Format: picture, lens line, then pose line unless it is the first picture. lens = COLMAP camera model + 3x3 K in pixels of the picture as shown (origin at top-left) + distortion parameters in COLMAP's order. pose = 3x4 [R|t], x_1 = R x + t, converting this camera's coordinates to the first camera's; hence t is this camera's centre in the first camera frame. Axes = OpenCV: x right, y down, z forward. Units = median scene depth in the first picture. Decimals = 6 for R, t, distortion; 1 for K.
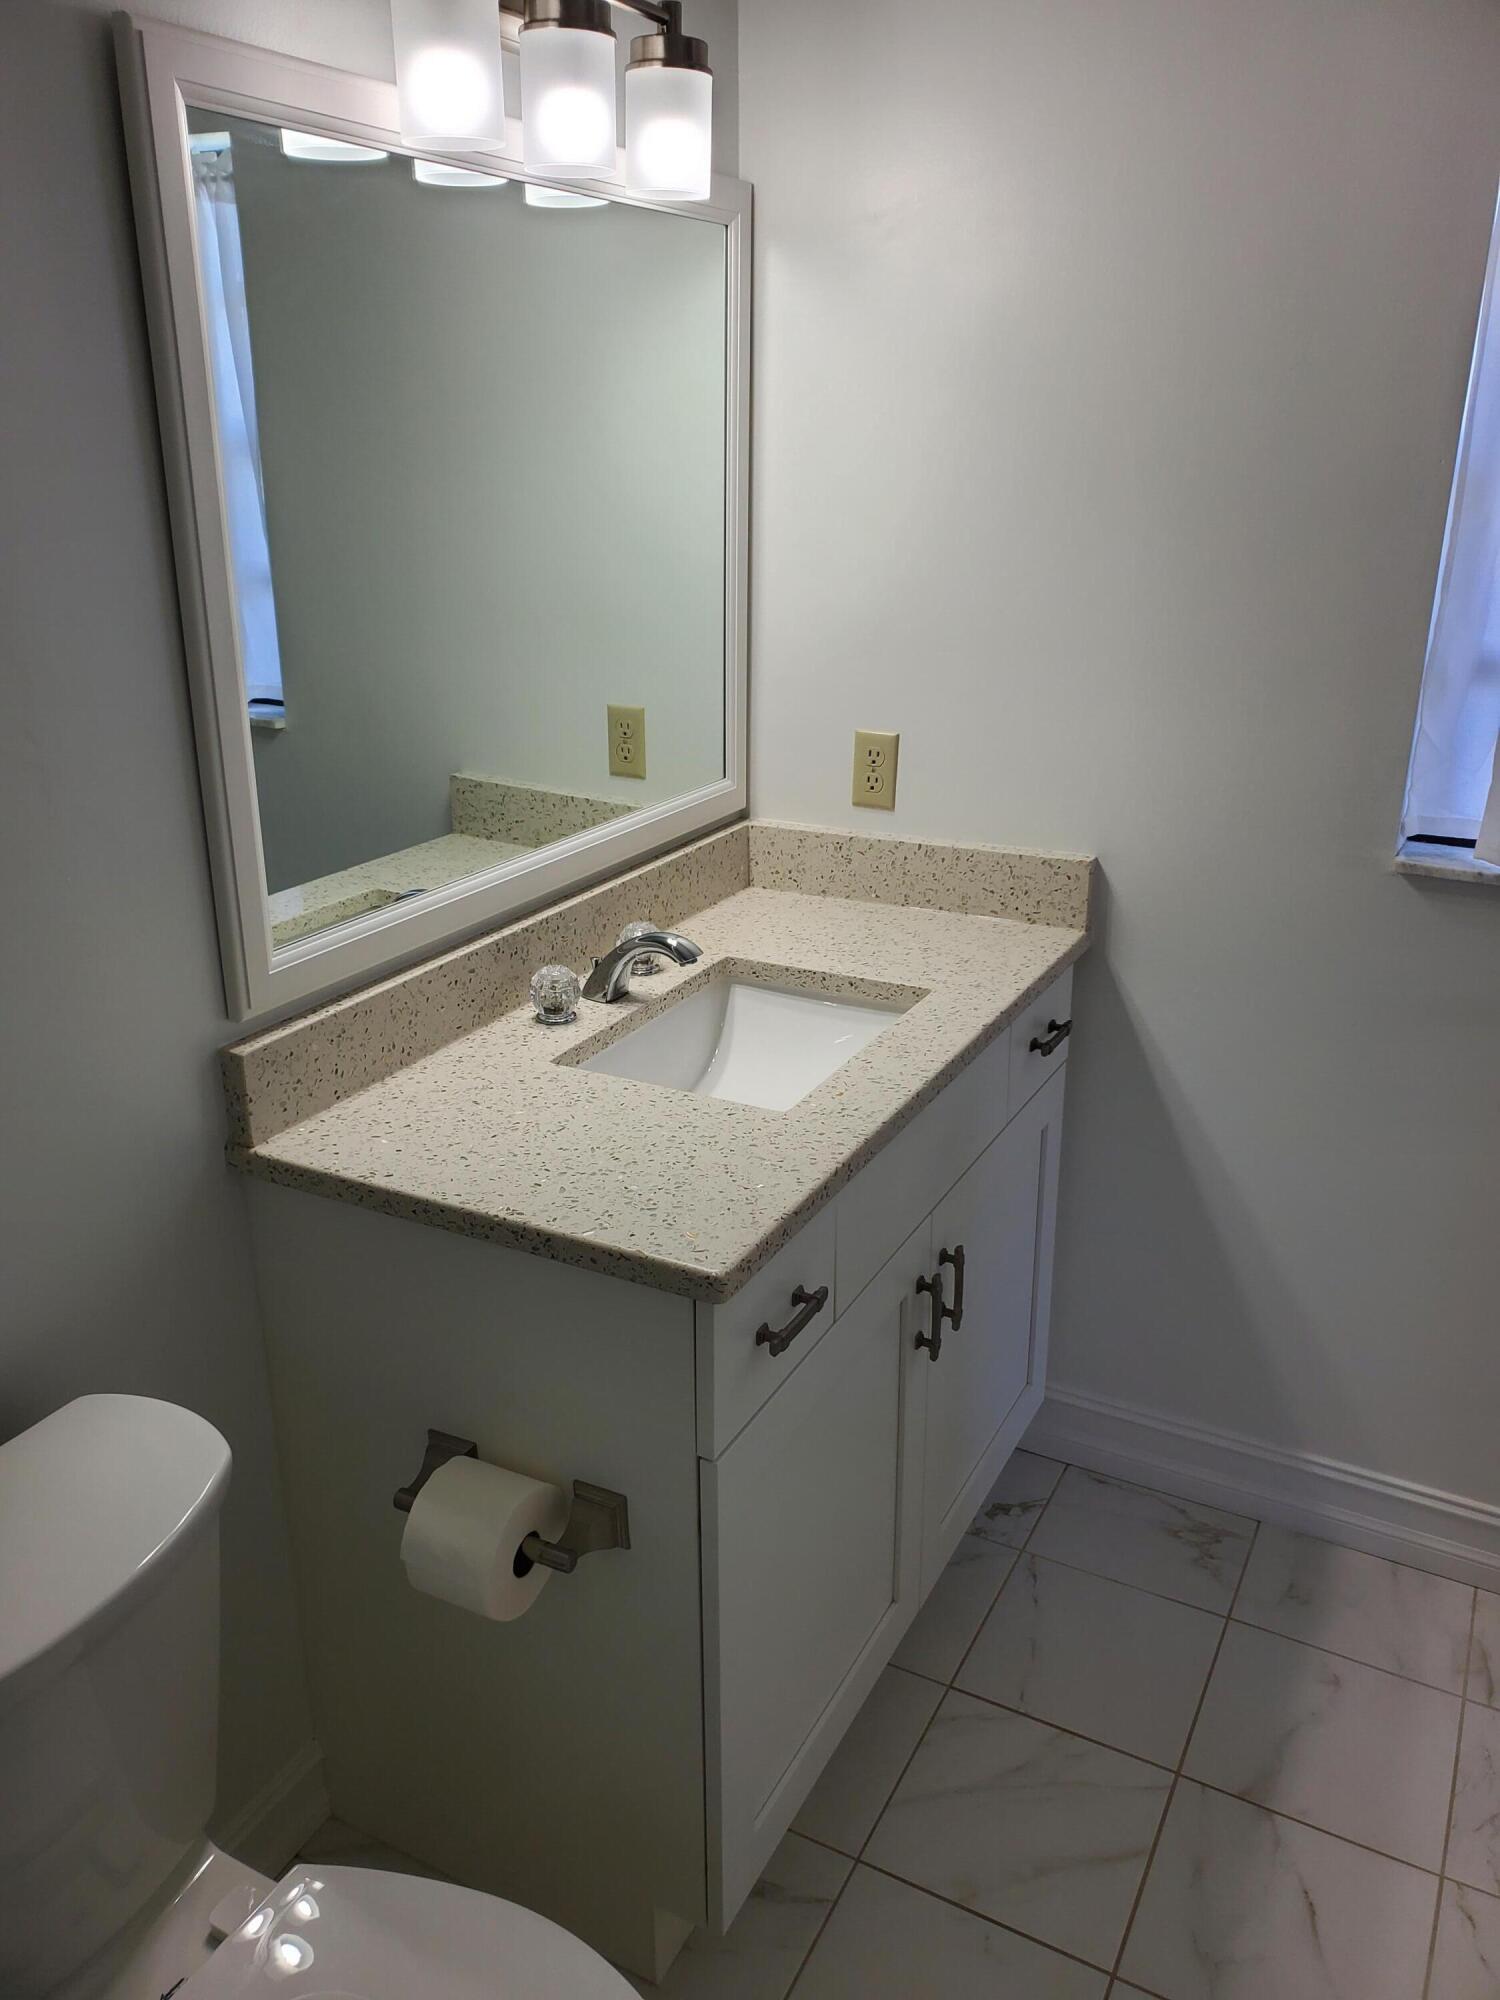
lens RADIAL K [[1544.8, 0, 742.6], [0, 1544.8, 985.0], [0, 0, 1]] dist [0.010441, 0.014486]
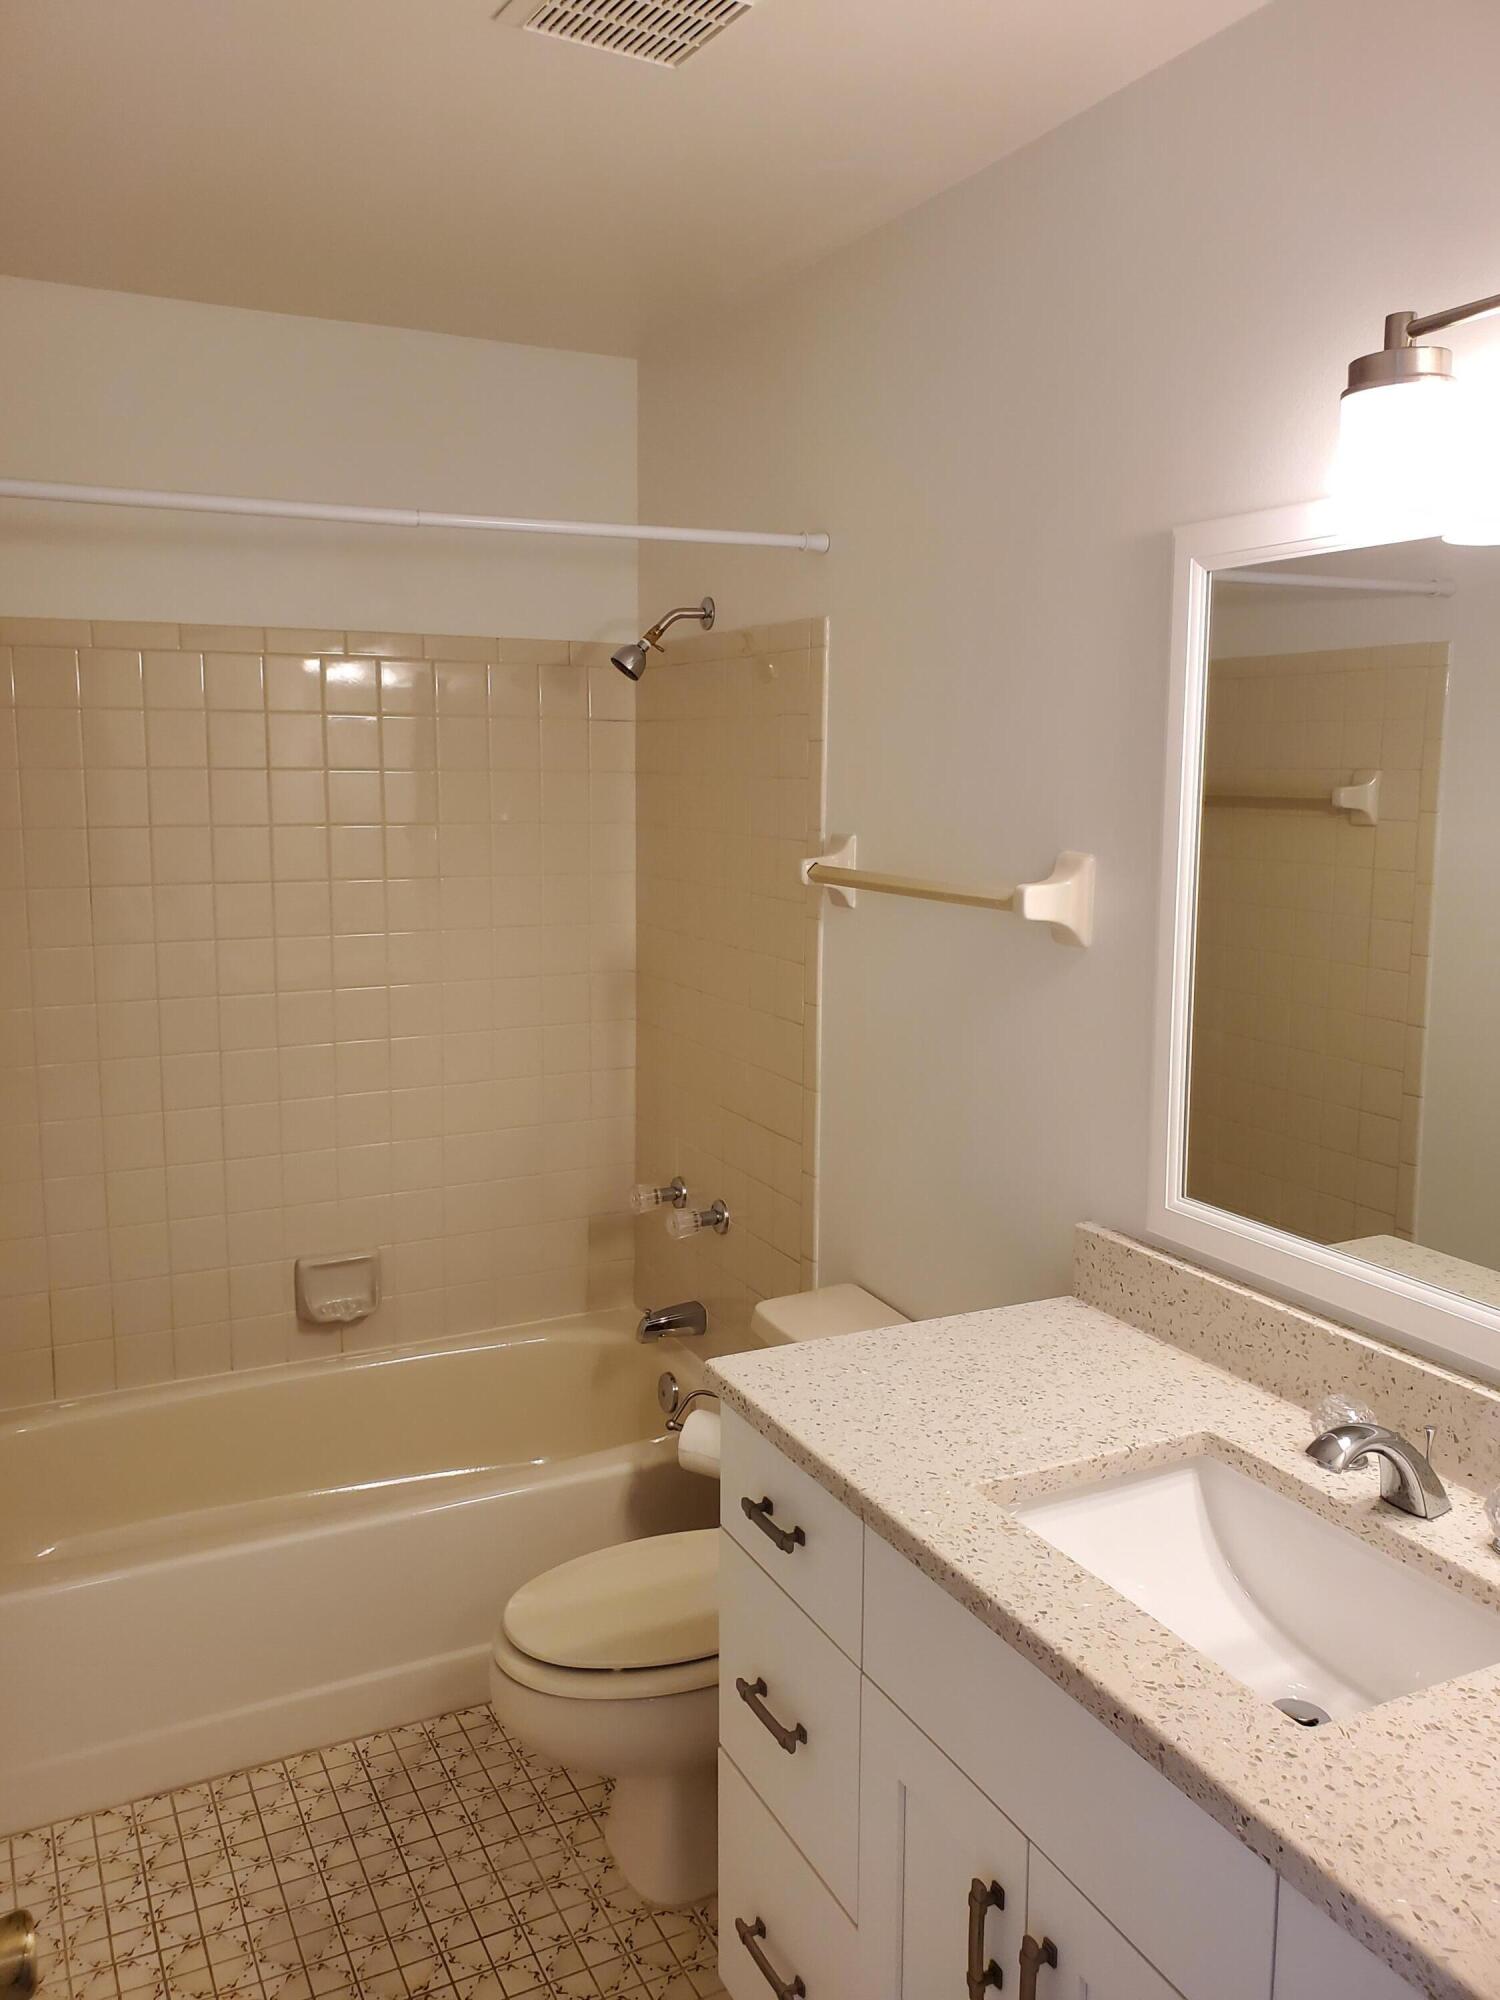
lens RADIAL K [[1544.8, 0, 742.6], [0, 1544.8, 985.0], [0, 0, 1]] dist [0.010441, 0.014486]
pose [[-0.584858, 0.125126, -0.801427, 0.730736], [-0.263701, 0.905029, 0.333743, -0.416102], [0.767074, 0.406530, -0.496317, 1.080517]]
